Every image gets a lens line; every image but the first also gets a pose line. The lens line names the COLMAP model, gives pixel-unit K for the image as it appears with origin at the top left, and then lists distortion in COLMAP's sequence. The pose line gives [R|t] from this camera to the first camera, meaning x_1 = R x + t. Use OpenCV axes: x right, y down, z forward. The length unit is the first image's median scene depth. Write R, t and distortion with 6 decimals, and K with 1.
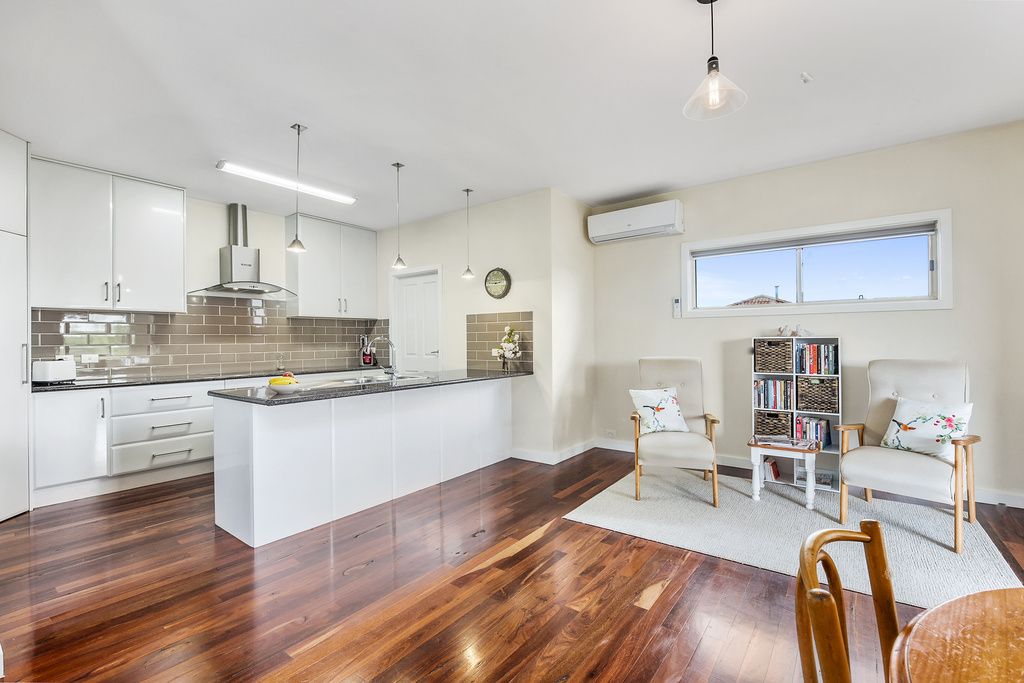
lens RADIAL K [[449.5, 0, 512.0], [0, 449.5, 341.5], [0, 0, 1]] dist [-0.014106, -0.000150]
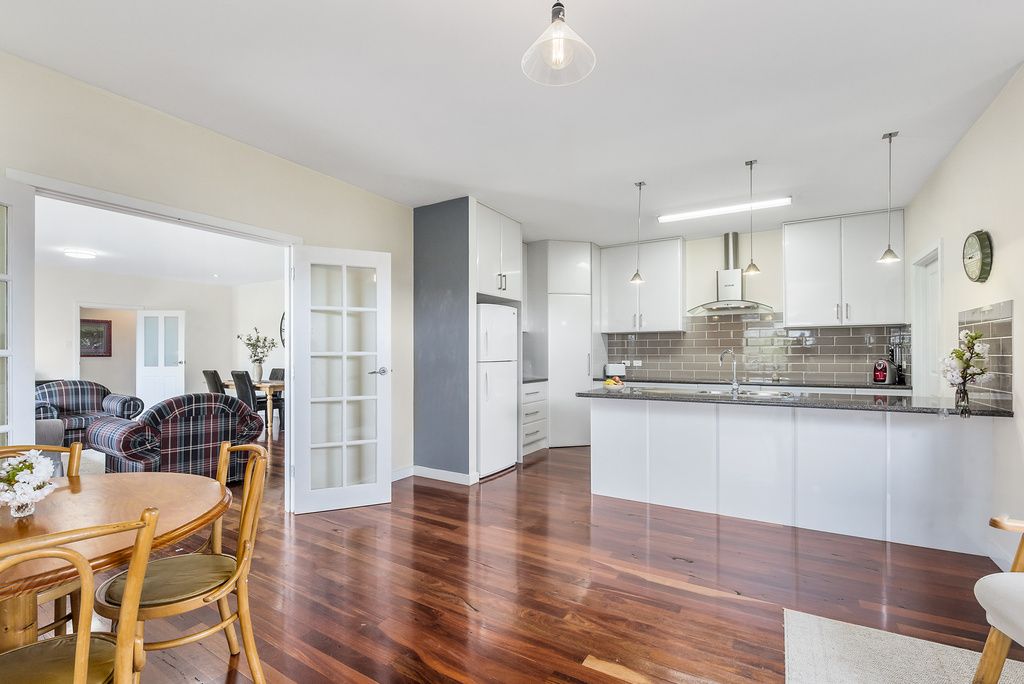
lens RADIAL K [[464.3, 0, 512.0], [0, 464.3, 342.0], [0, 0, 1]] dist [-0.001837, -0.000243]
pose [[0.097031, -0.017809, -0.995122, 0.660845], [-0.003300, 0.999829, -0.018215, -0.005176], [0.995276, 0.005051, 0.096956, 0.425529]]
